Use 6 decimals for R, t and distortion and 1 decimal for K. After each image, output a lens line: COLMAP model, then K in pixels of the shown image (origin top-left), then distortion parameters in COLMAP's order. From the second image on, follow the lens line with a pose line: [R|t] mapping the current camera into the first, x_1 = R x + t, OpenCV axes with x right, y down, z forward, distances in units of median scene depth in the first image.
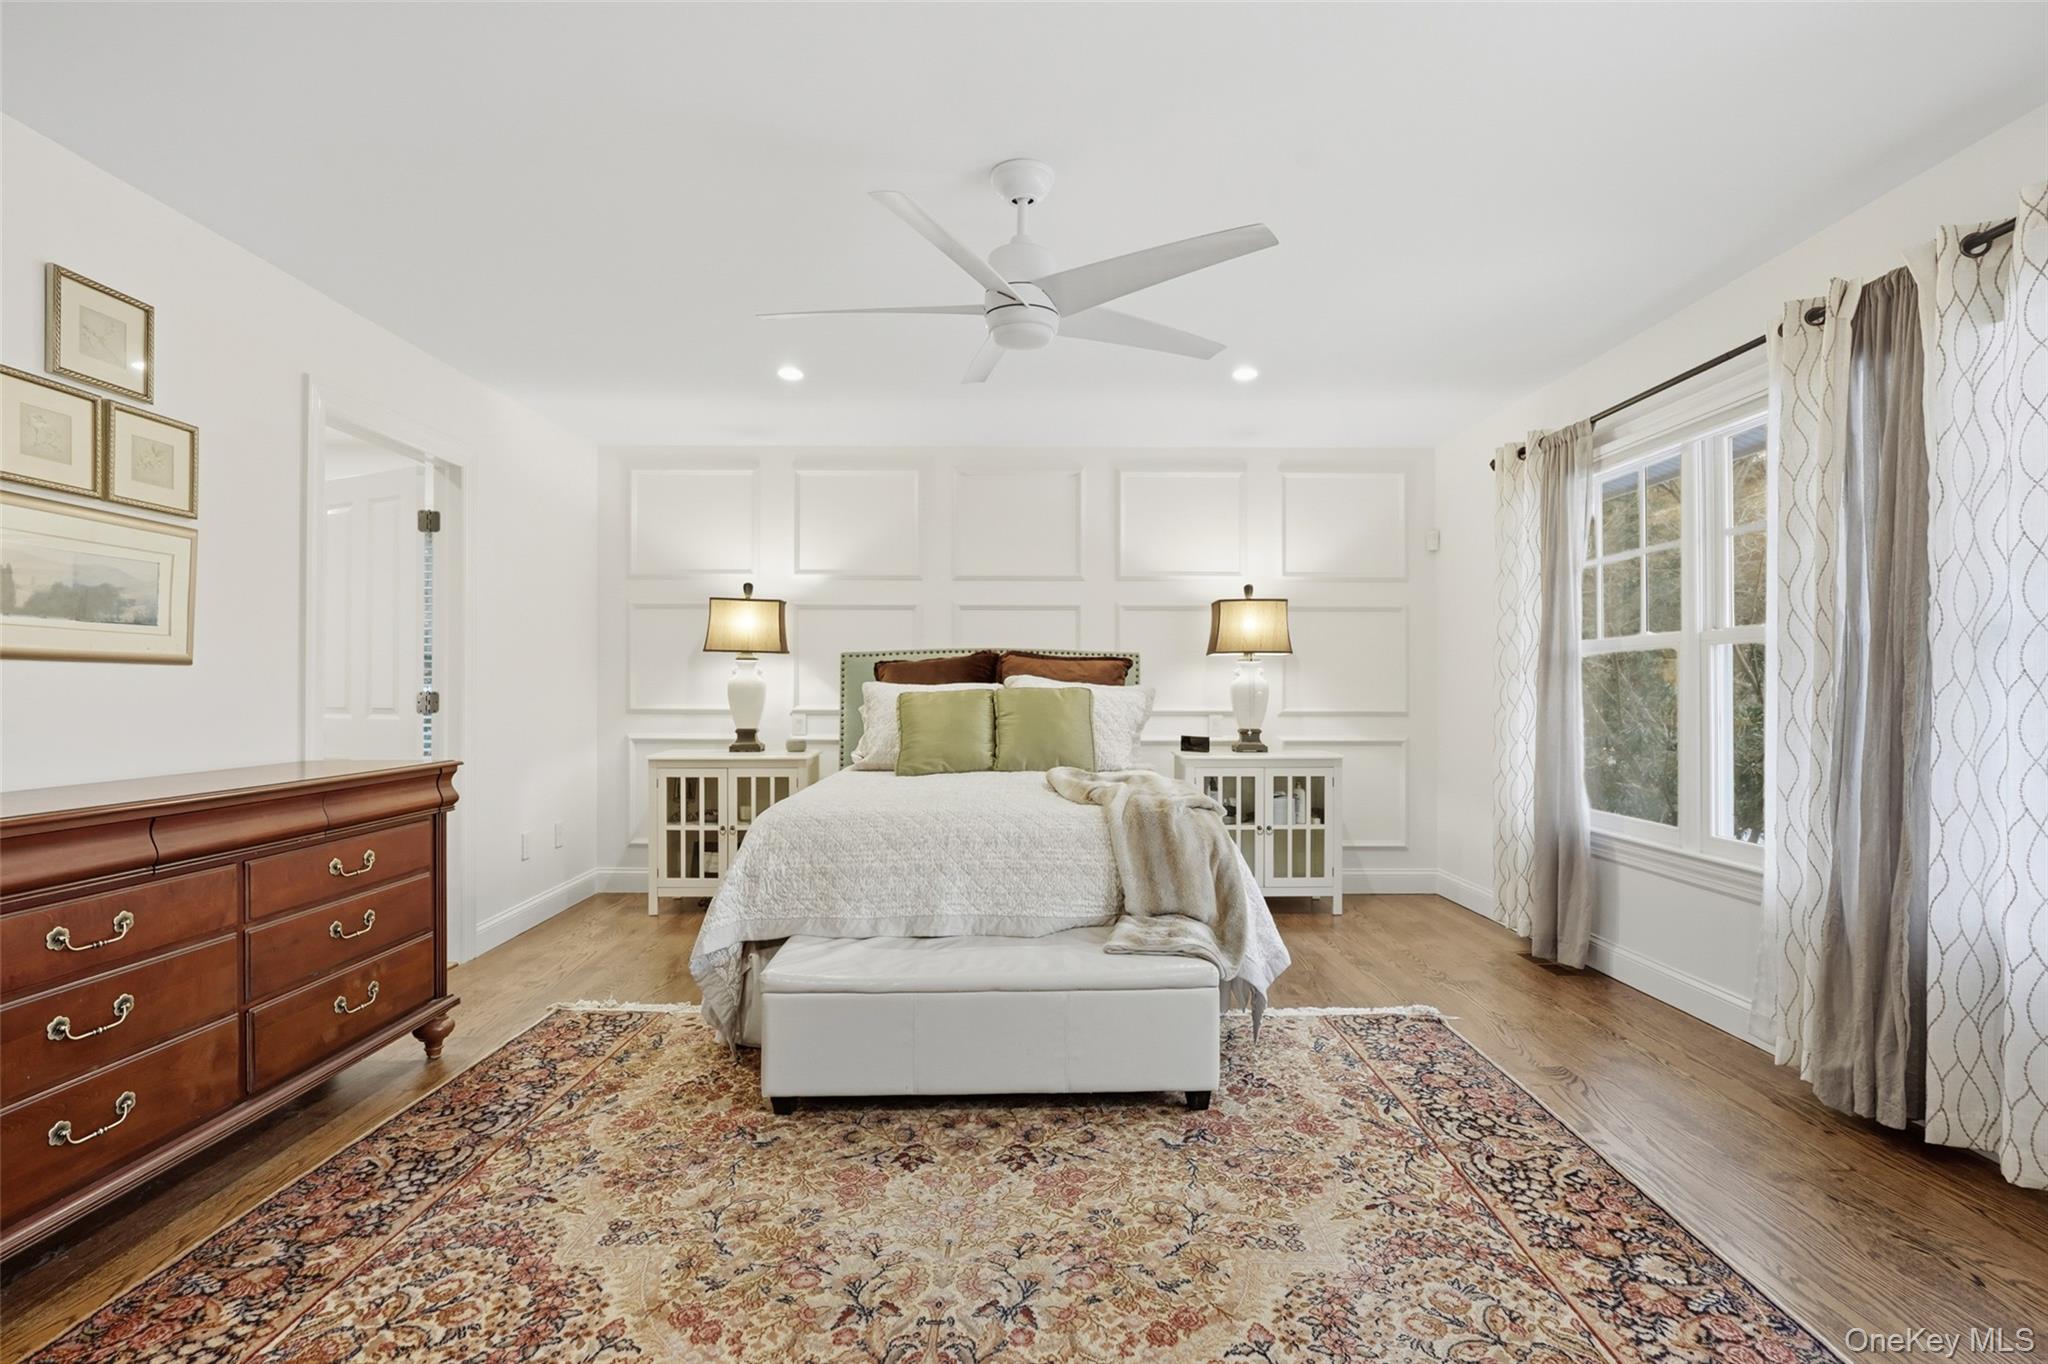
lens RADIAL K [[930.7, 0, 1024.0], [0, 930.7, 682.0], [0, 0, 1]] dist [-0.002342, 0.000204]
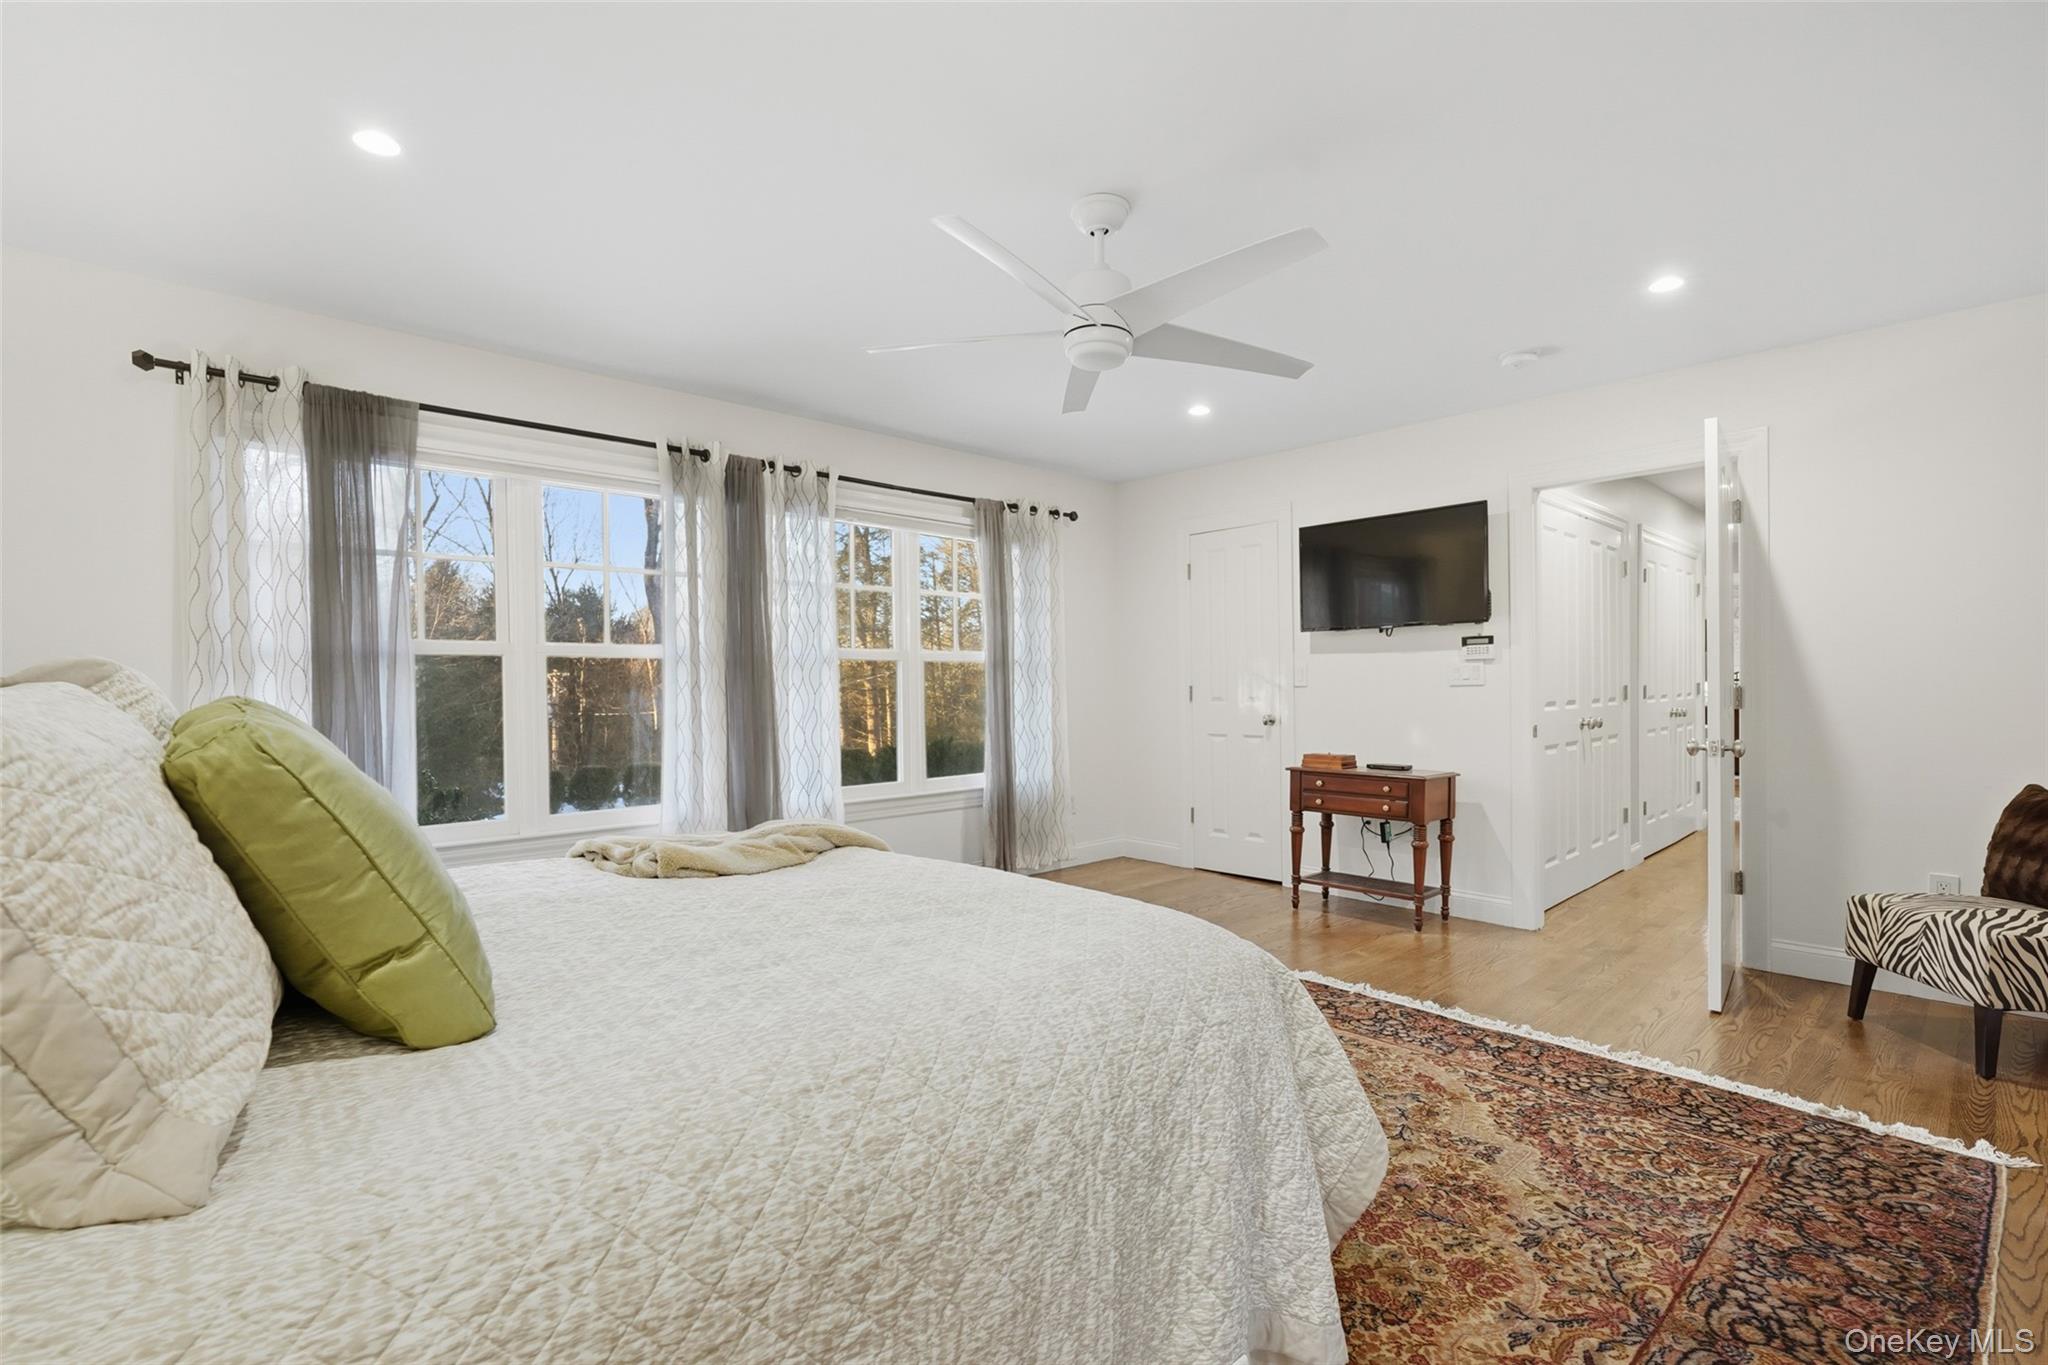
lens RADIAL K [[935.7, 0, 1019.8], [0, 935.7, 690.8], [0, 0, 1]] dist [-0.011423, 0.000547]
pose [[-0.679970, 0.005849, 0.733217, -0.804657], [0.003171, 0.999982, -0.005036, 0.018525], [-0.733233, -0.001099, -0.679977, 1.992219]]
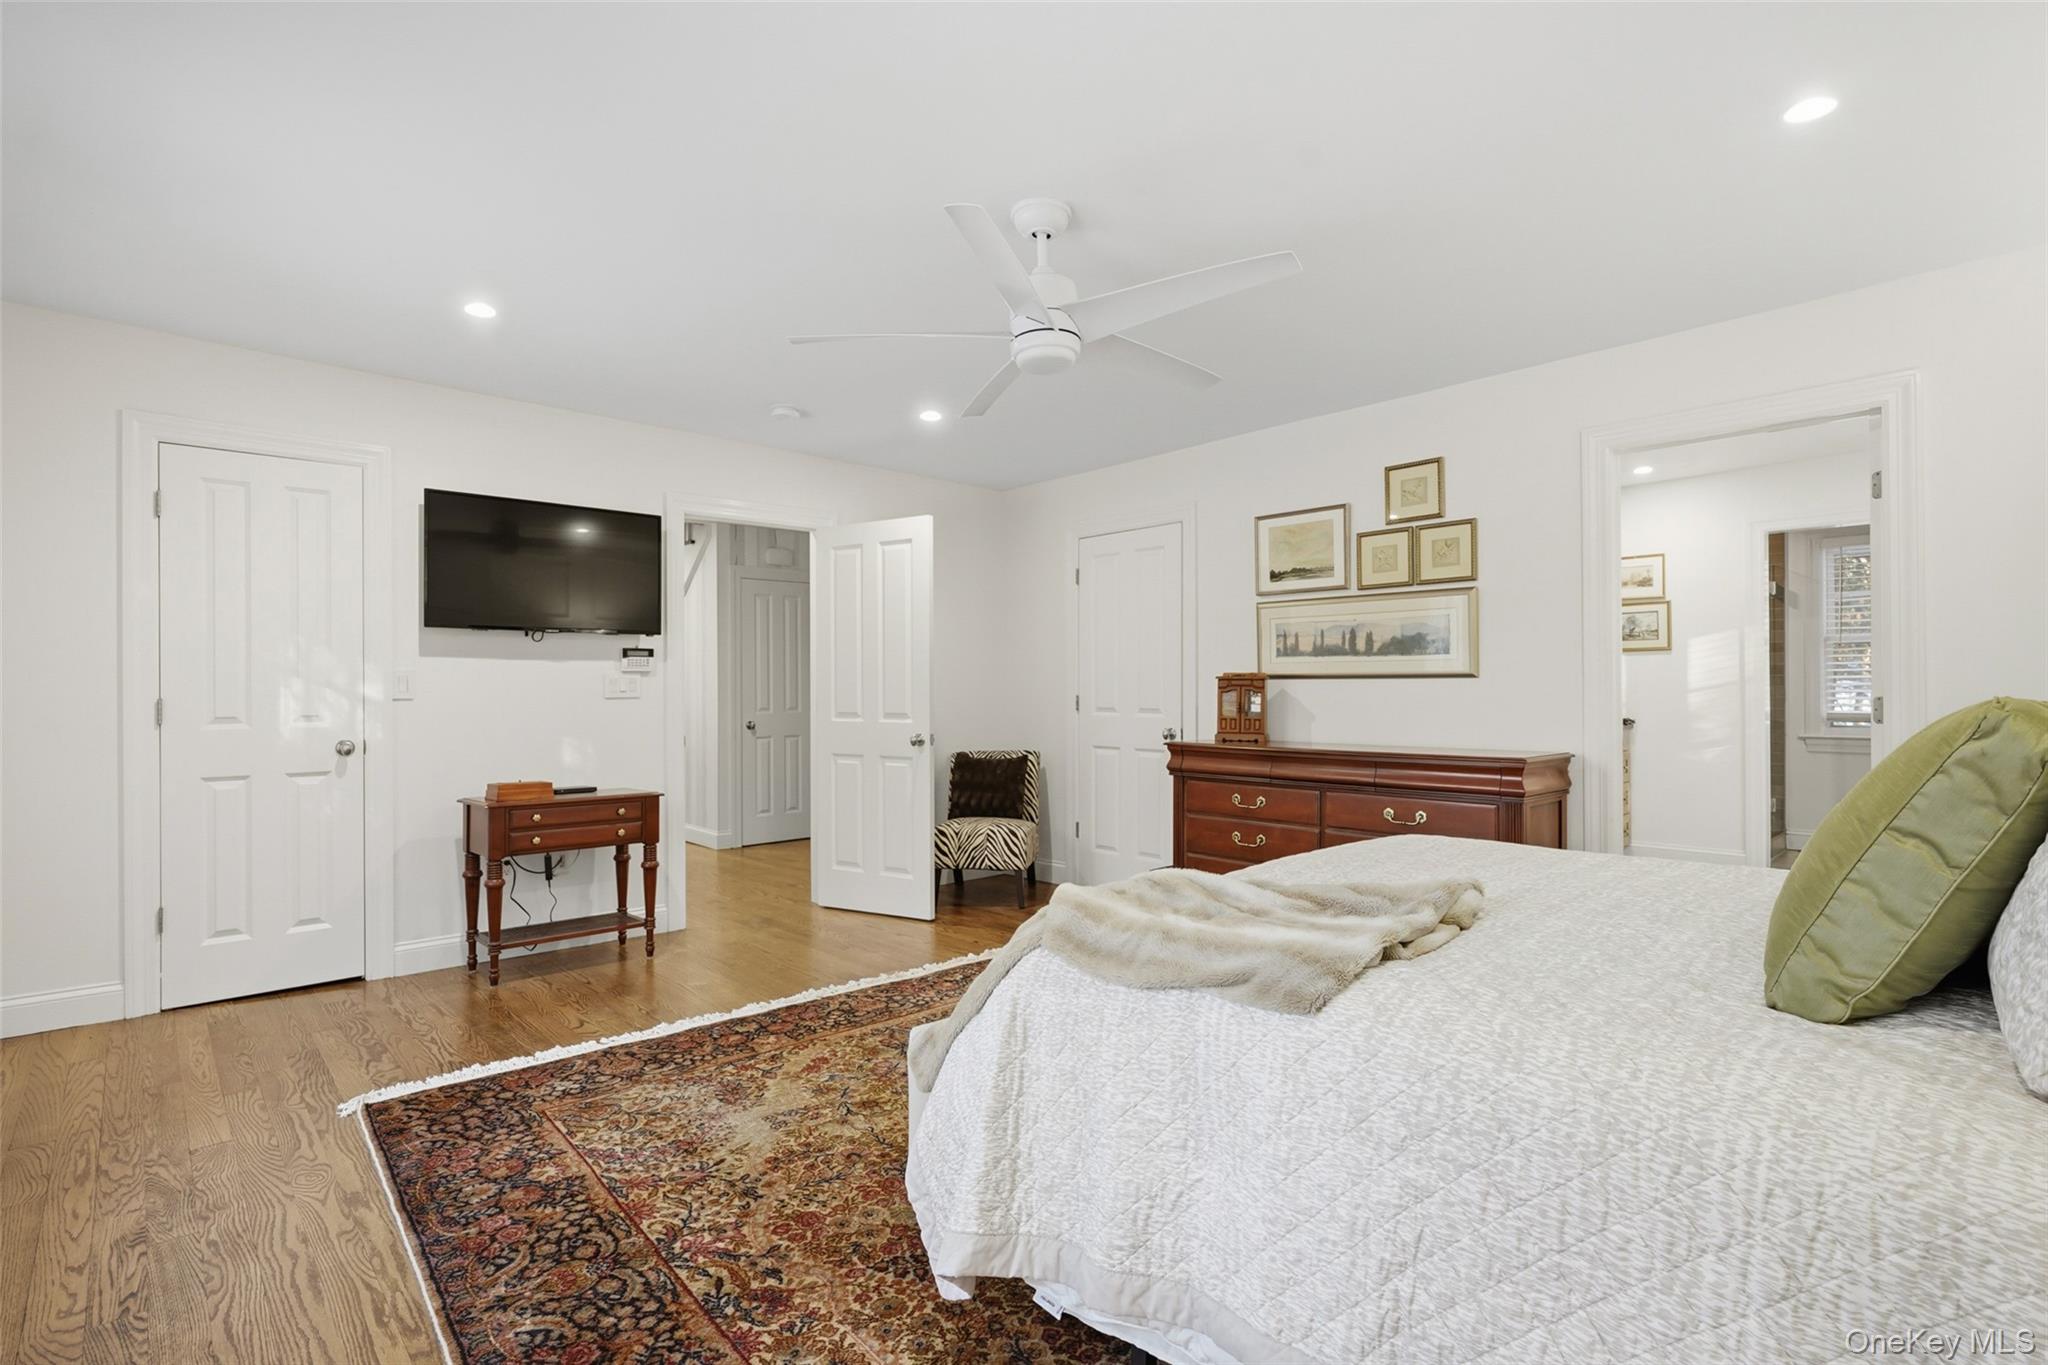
lens RADIAL K [[930.7, 0, 1024.0], [0, 930.7, 682.5], [0, 0, 1]] dist [-0.002342, 0.000204]
pose [[-0.731553, -0.001118, -0.681784, 0.805128], [0.011599, 0.999834, -0.014086, 0.004272], [0.681686, -0.018213, -0.731418, 1.925068]]
